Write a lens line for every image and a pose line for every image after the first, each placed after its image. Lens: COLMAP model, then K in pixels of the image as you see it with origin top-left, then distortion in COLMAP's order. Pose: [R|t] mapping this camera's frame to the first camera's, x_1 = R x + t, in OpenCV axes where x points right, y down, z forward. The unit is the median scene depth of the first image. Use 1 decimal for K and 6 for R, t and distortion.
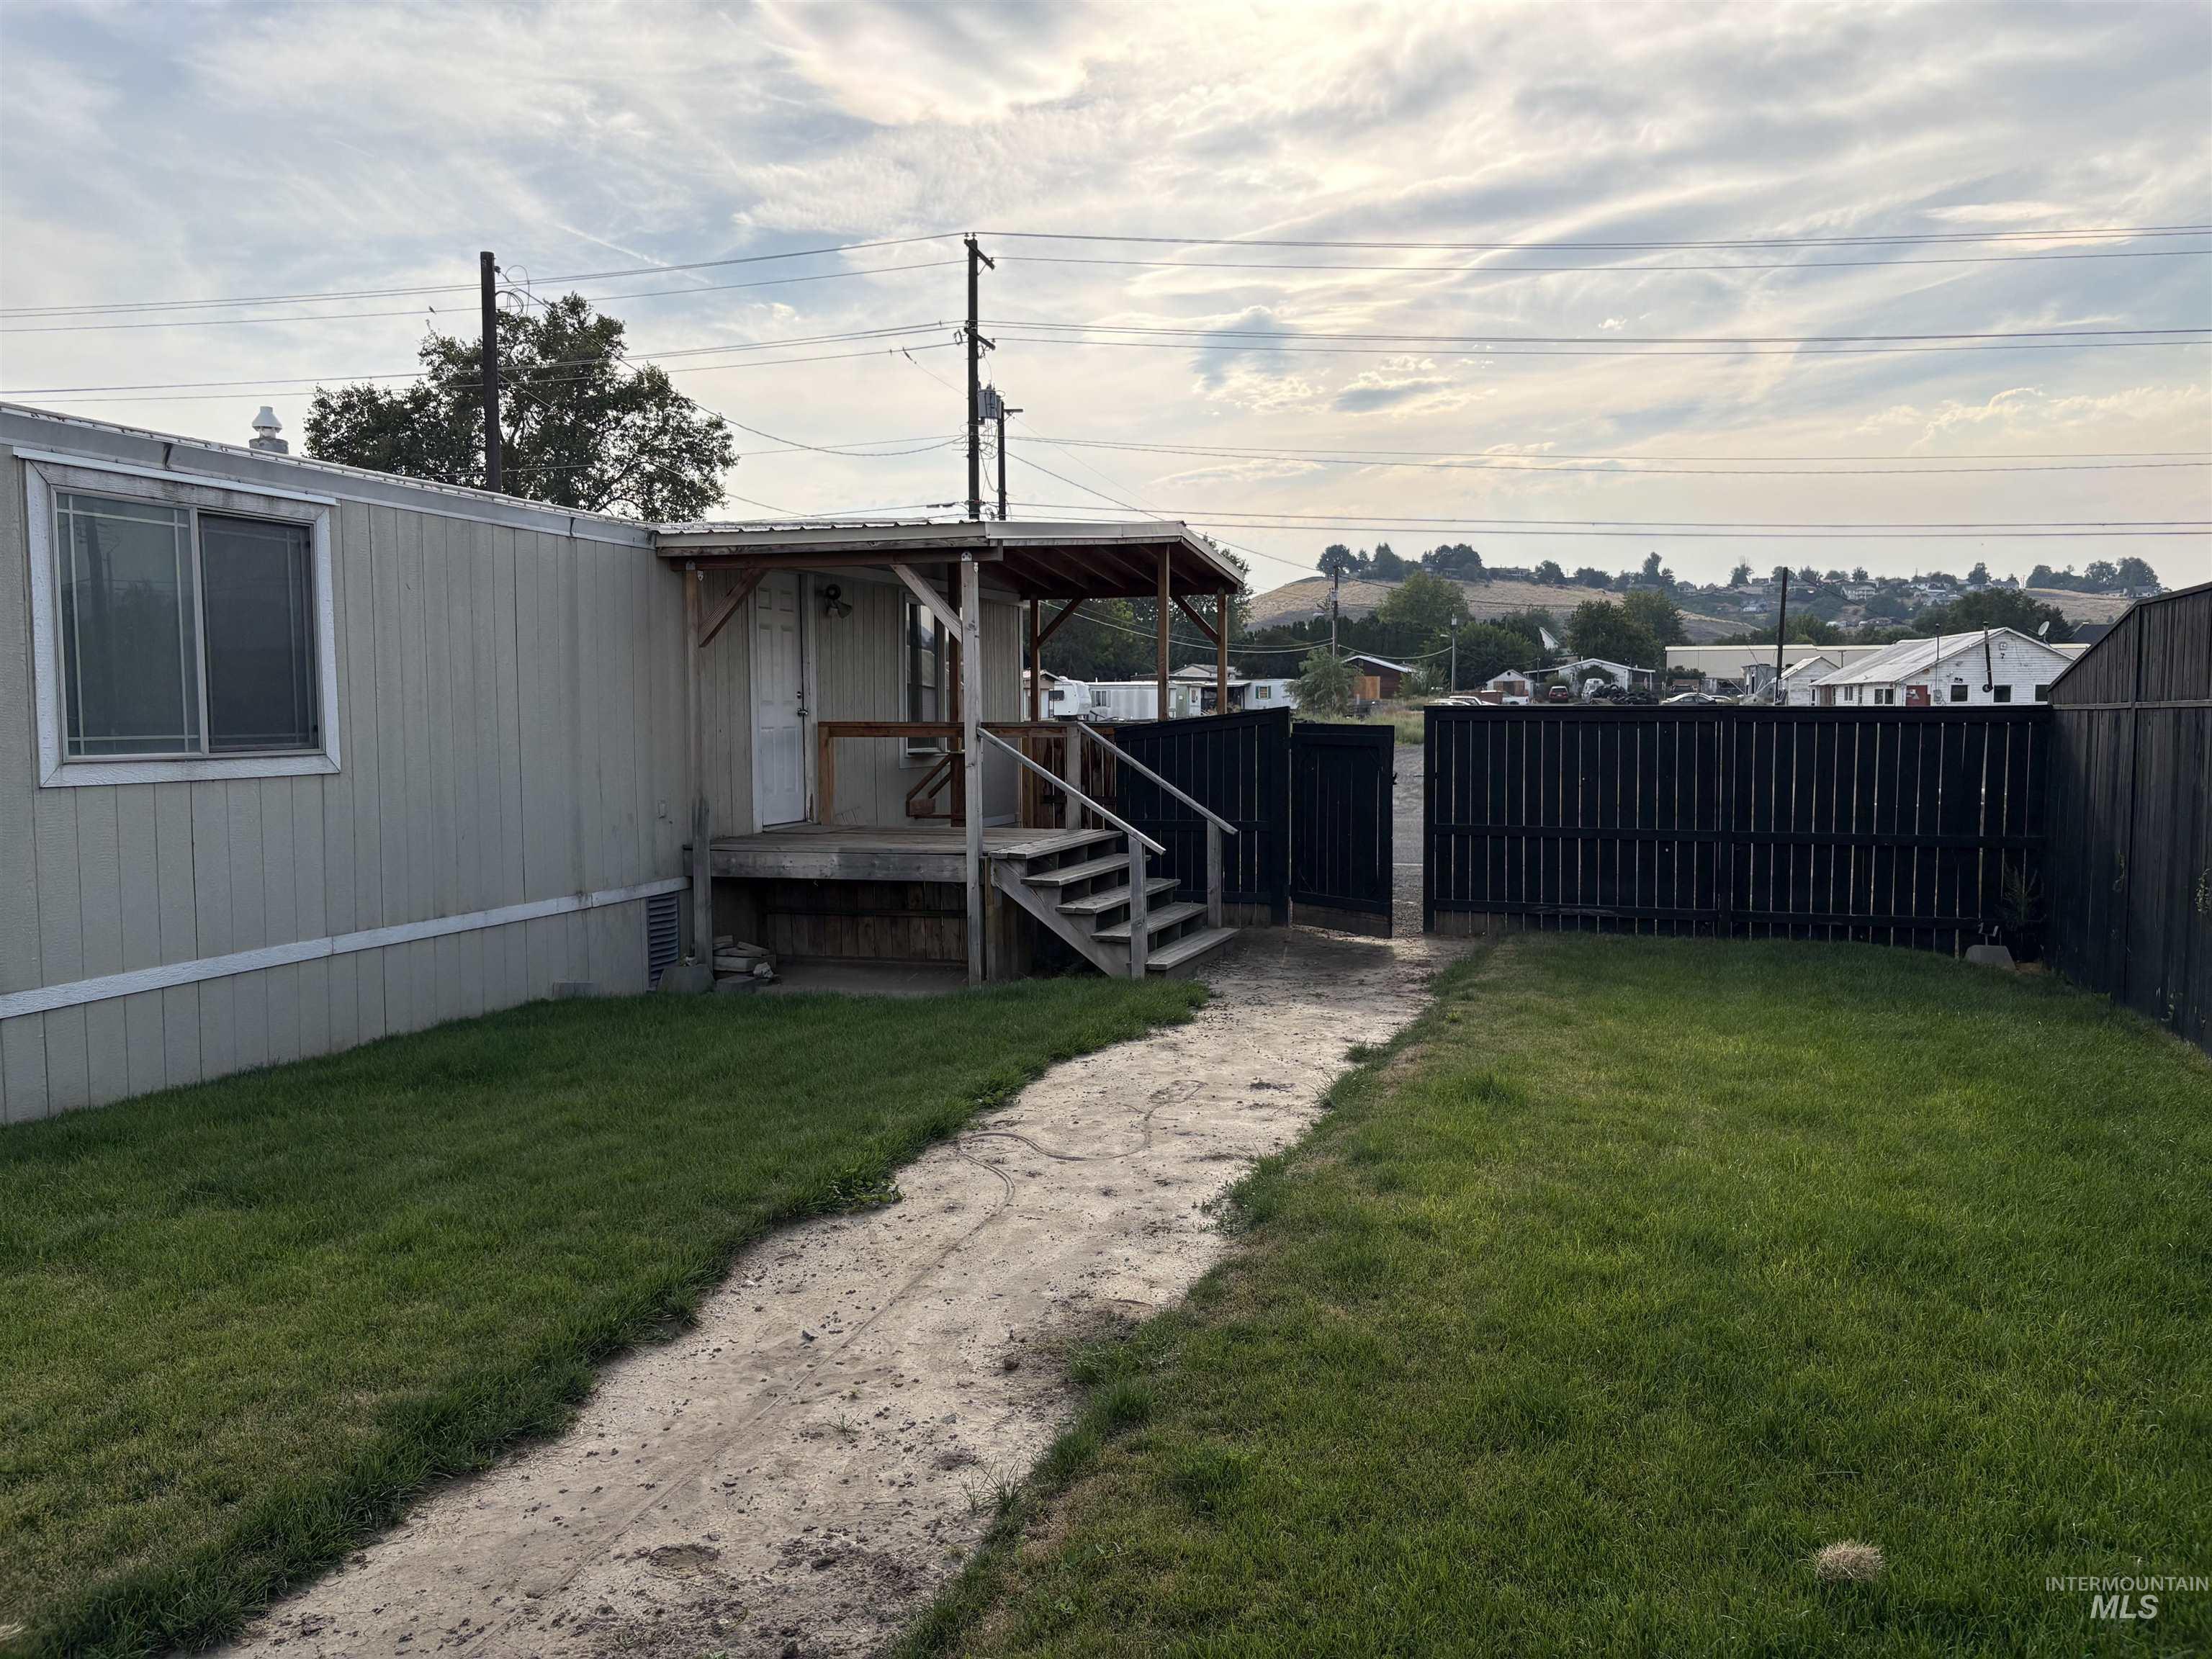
lens RADIAL K [[1660.1, 0, 1111.1], [0, 1660.1, 824.6], [0, 0, 1]] dist [0.009381, -0.028649]
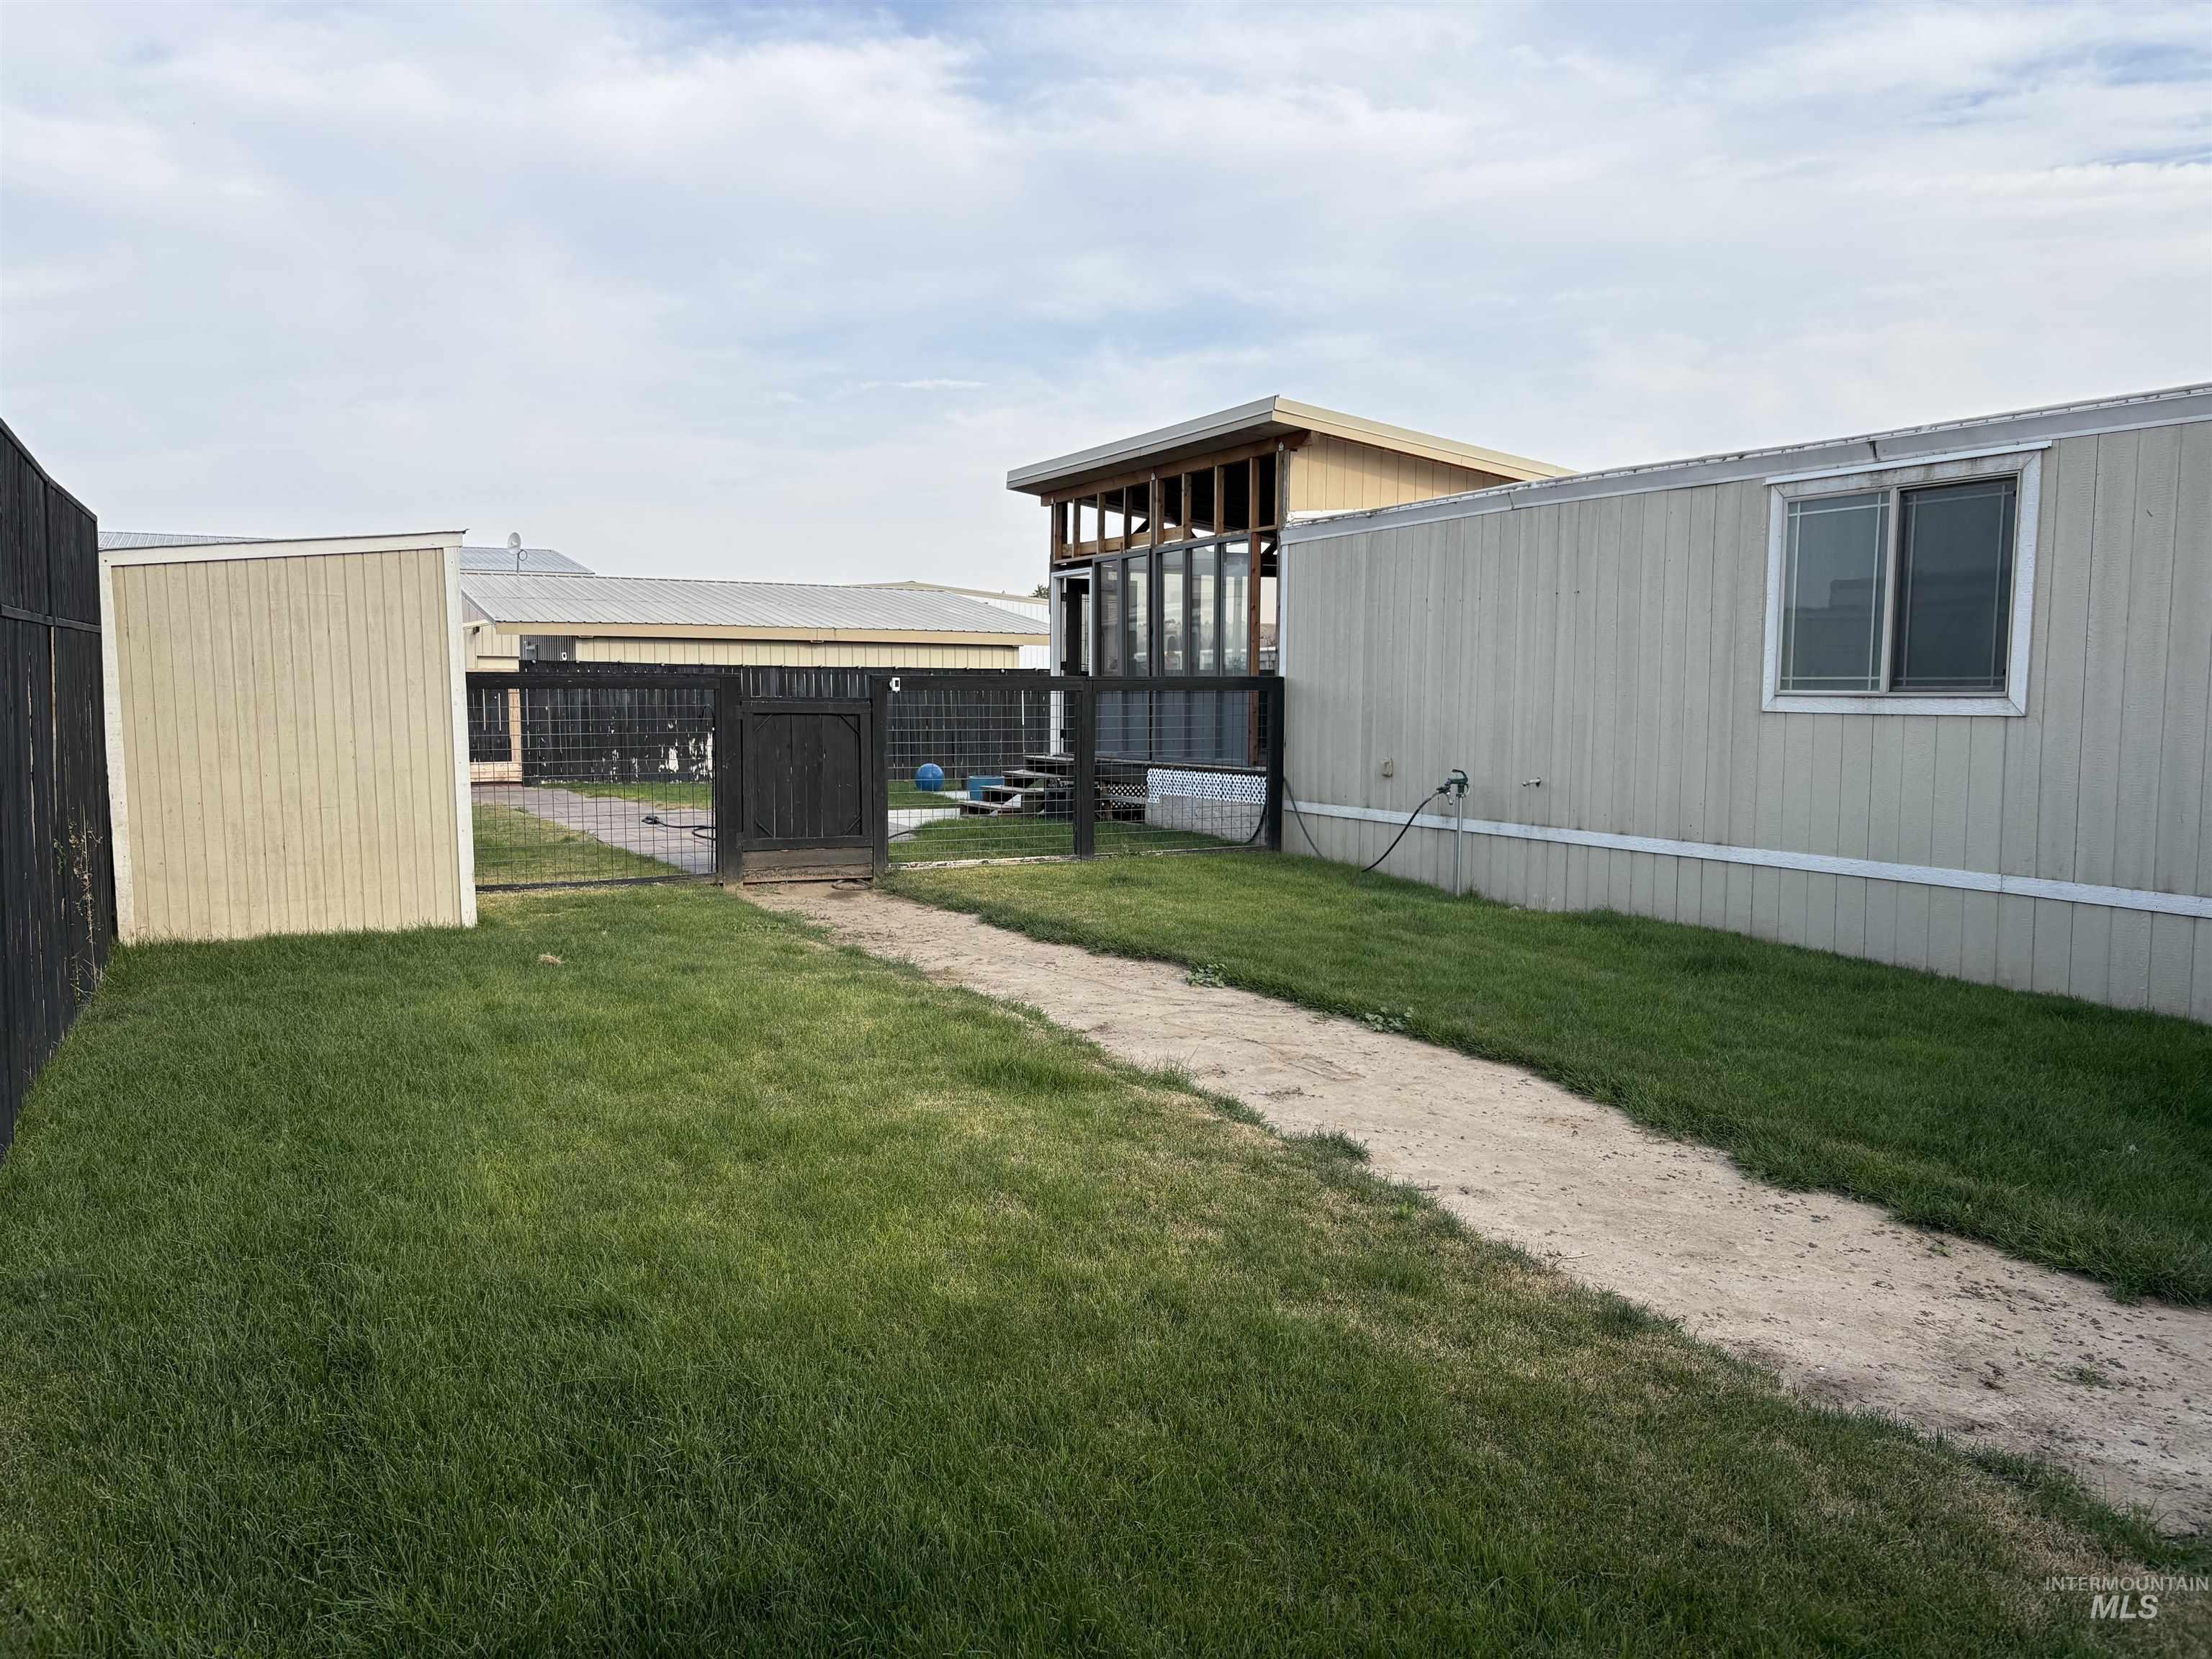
lens RADIAL K [[1660.1, 0, 1124.8], [0, 1660.1, 833.7], [0, 0, 1]] dist [0.009381, -0.028649]
pose [[-0.695378, 0.066208, -0.715587, 0.845662], [-0.051585, 0.988580, 0.141594, -0.099730], [0.716790, 0.135375, -0.684022, 1.718162]]
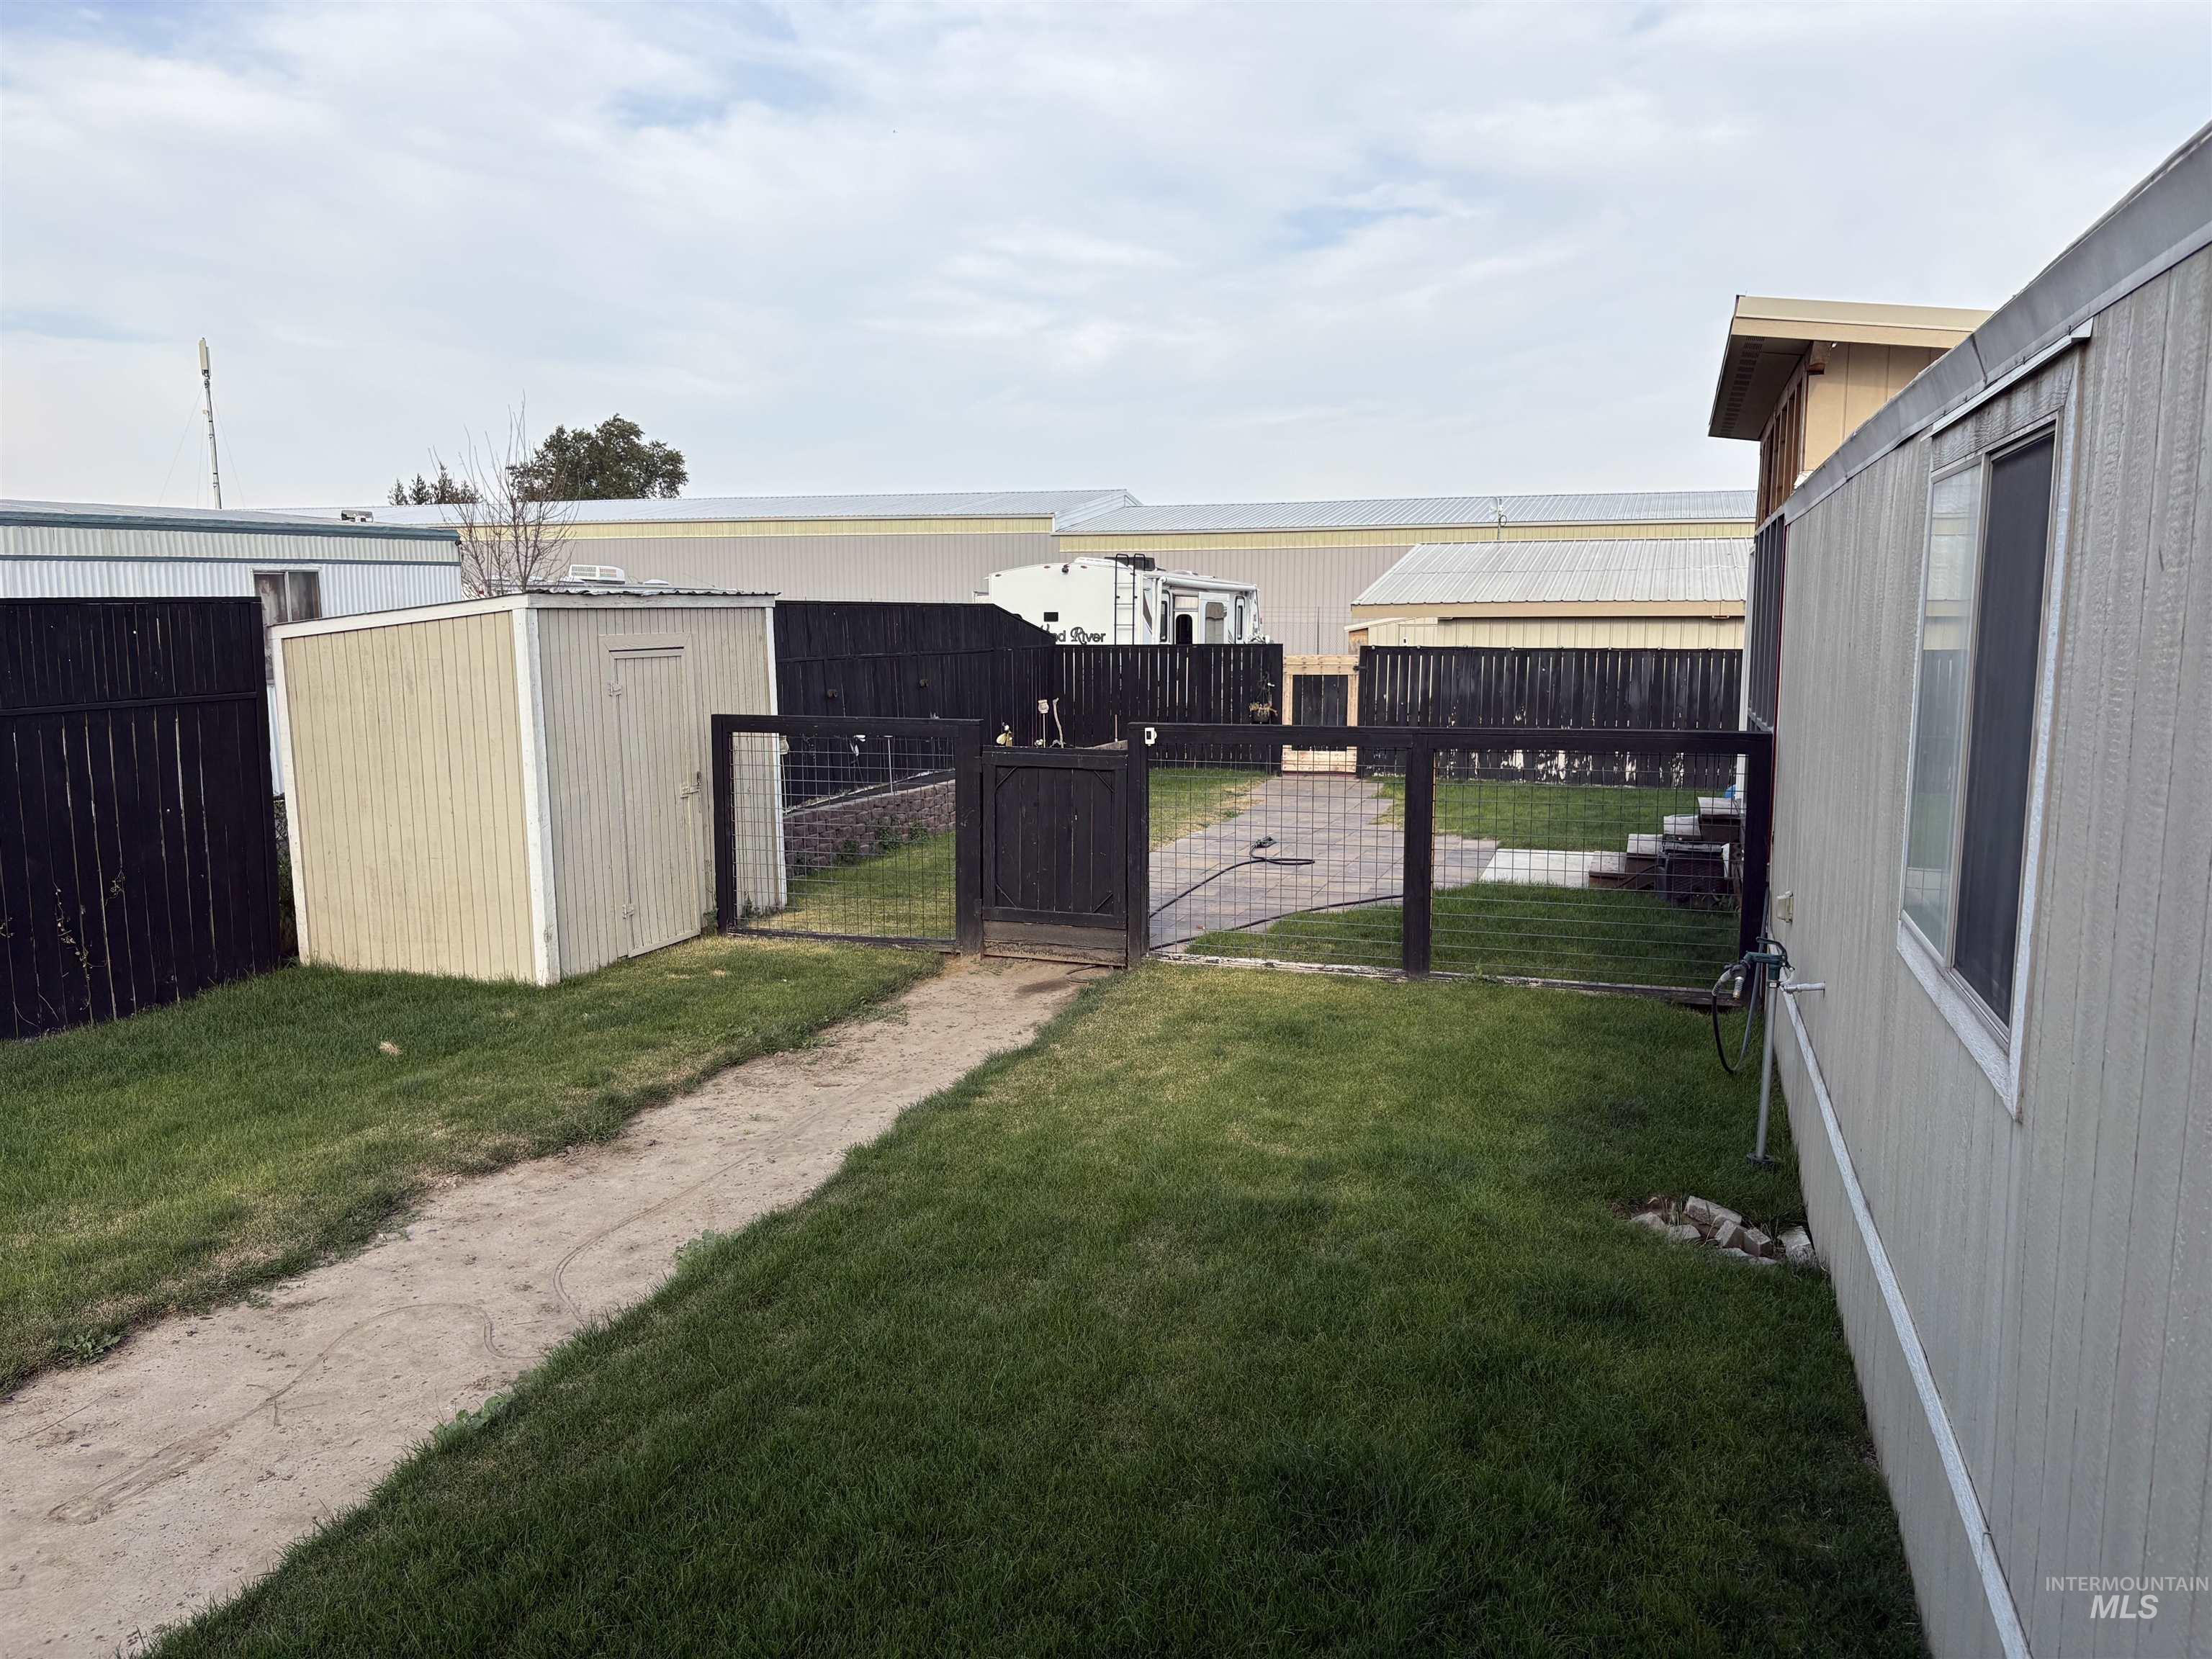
lens RADIAL K [[1660.1, 0, 1092.4], [0, 1660.1, 828.7], [0, 0, 1]] dist [0.009381, -0.028649]
pose [[-0.999930, 0.008514, 0.008223, -0.349041], [0.009956, 0.980715, 0.195189, -0.204693], [-0.006402, 0.195258, -0.980731, 1.728802]]
